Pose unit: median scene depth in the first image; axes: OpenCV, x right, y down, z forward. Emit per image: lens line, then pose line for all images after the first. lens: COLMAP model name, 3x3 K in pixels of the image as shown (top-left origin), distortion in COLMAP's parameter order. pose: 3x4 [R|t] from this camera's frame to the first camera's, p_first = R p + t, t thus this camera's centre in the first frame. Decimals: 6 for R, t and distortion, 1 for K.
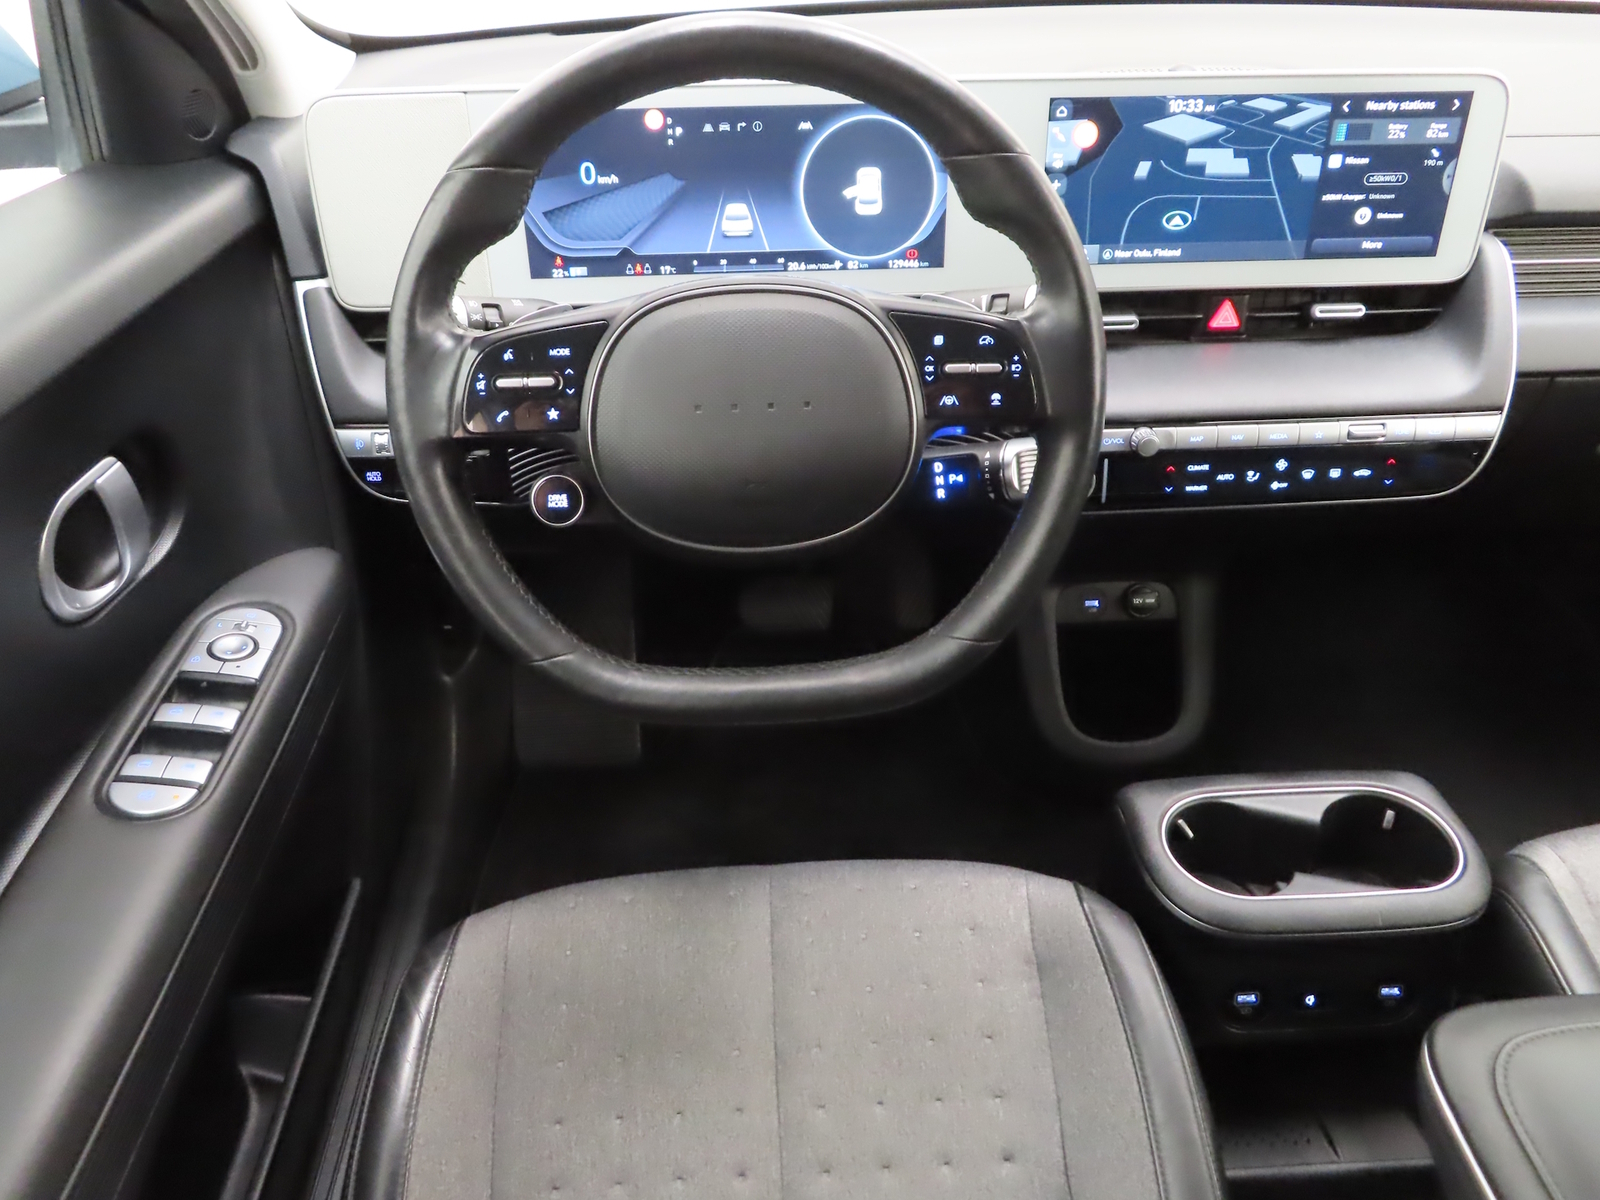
lens RADIAL K [[1142.1, 0, 800.0], [0, 1142.1, 600.0], [0, 0, 1]] dist [-0.007700, 0.004757]
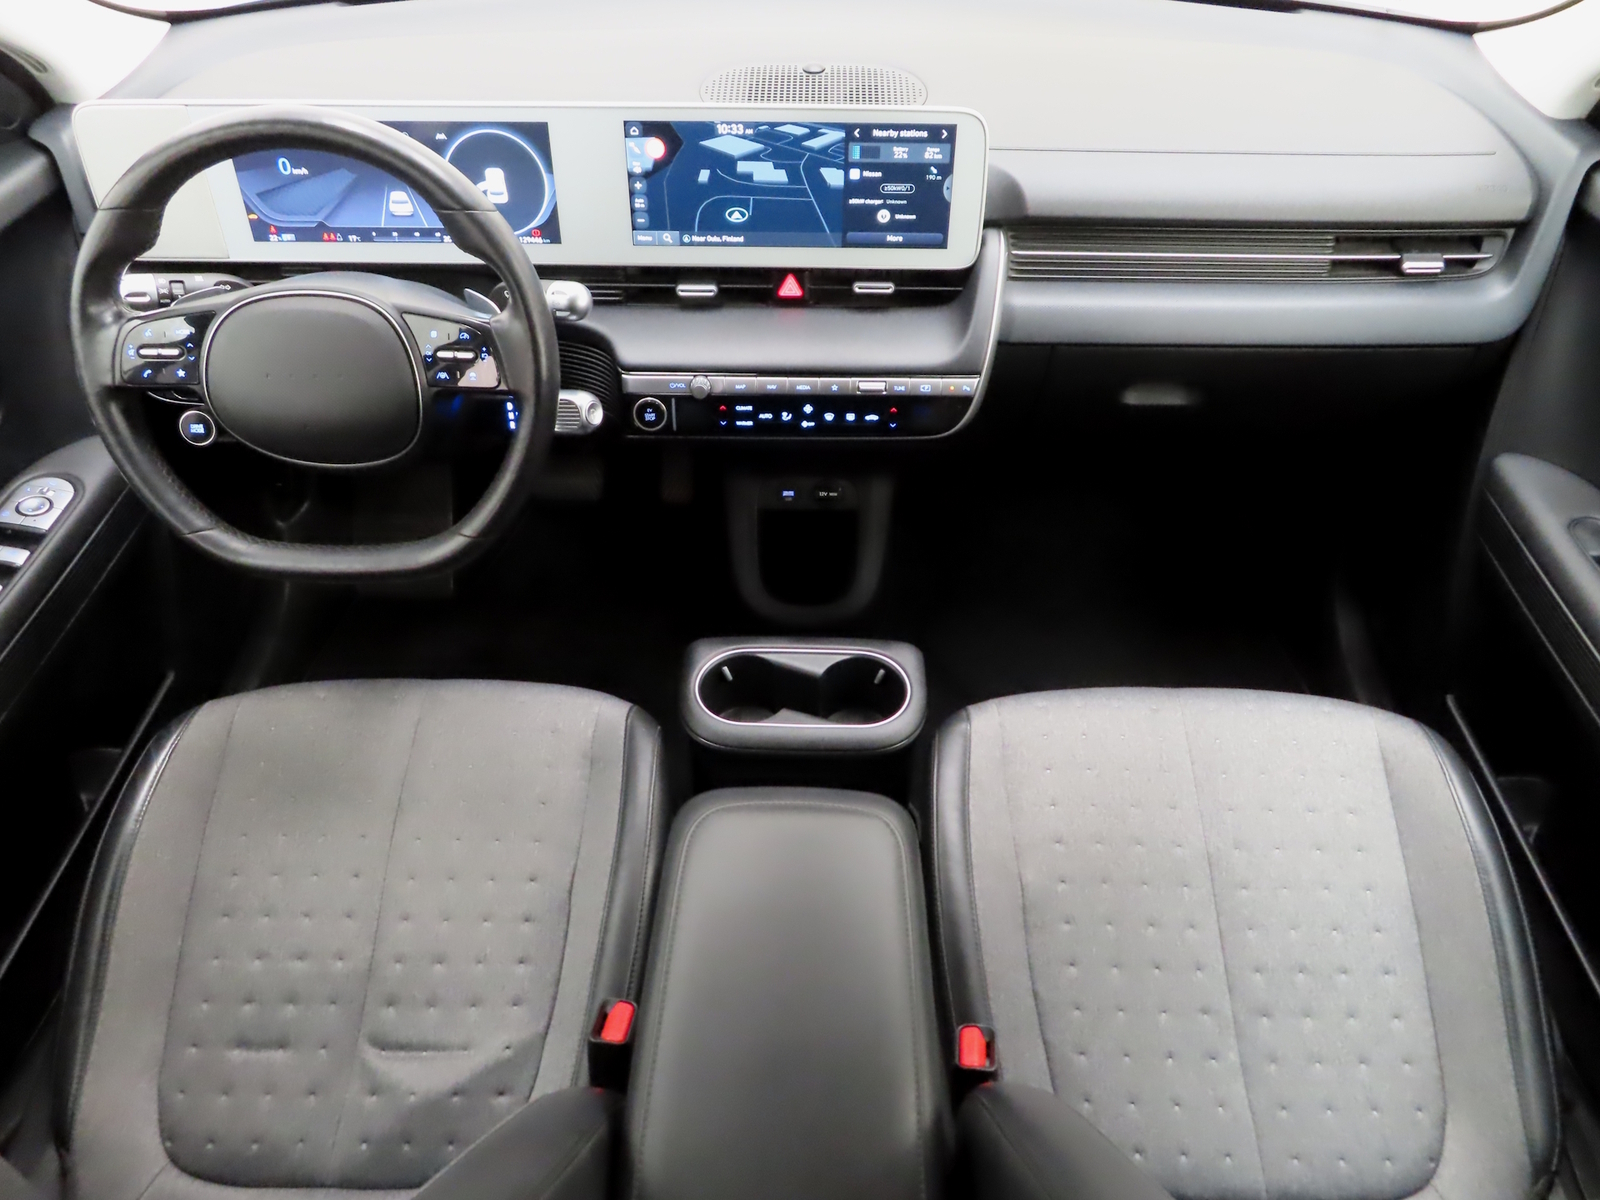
lens RADIAL K [[1142.1, 0, 800.0], [0, 1142.1, 600.0], [0, 0, 1]] dist [-0.007700, 0.004757]
pose [[0.996648, 0.060218, -0.055377, 0.508211], [-0.051757, 0.988334, 0.143236, -0.090124], [0.063356, -0.139890, 0.988138, -0.348063]]
